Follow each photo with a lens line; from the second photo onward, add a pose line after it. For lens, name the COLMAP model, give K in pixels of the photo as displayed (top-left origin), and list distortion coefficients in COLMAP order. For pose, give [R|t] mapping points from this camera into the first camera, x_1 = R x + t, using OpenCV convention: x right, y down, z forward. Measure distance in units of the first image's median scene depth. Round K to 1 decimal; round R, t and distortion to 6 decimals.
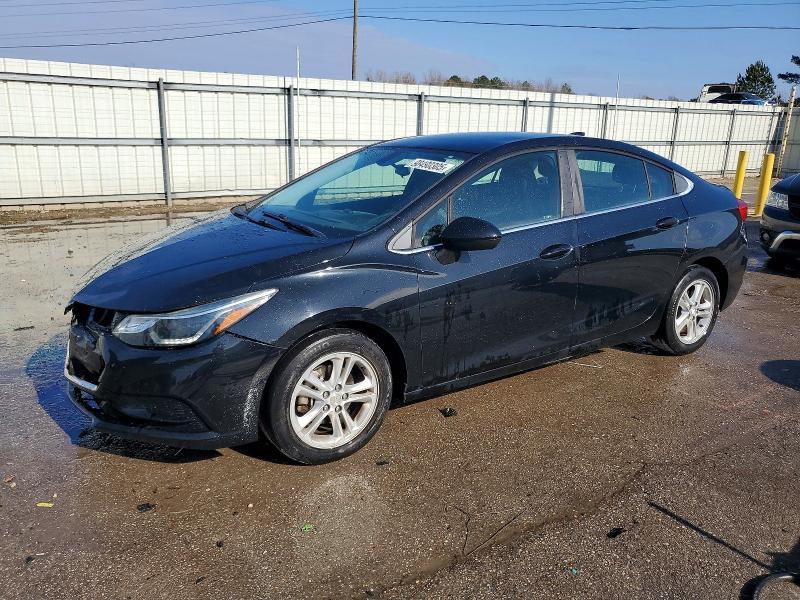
lens RADIAL K [[686.4, 0, 400.0], [0, 686.4, 300.0], [0, 0, 1]] dist [0.008434, 0.004884]
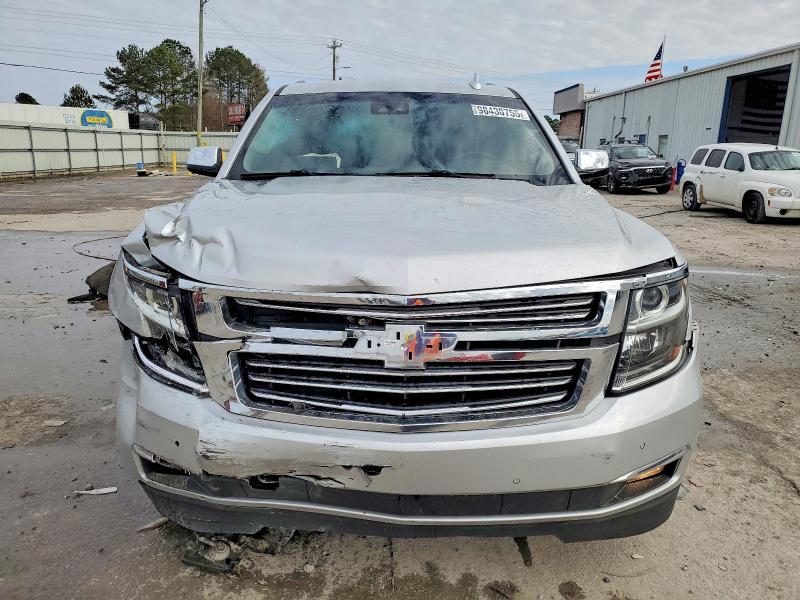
lens RADIAL K [[686.4, 0, 400.0], [0, 686.4, 300.0], [0, 0, 1]] dist [0.008434, 0.004884]
pose [[0.579918, -0.185533, 0.793267, -1.483425], [0.192898, 0.977304, 0.087558, 0.291850], [-0.791508, 0.102243, 0.602546, -1.296903]]
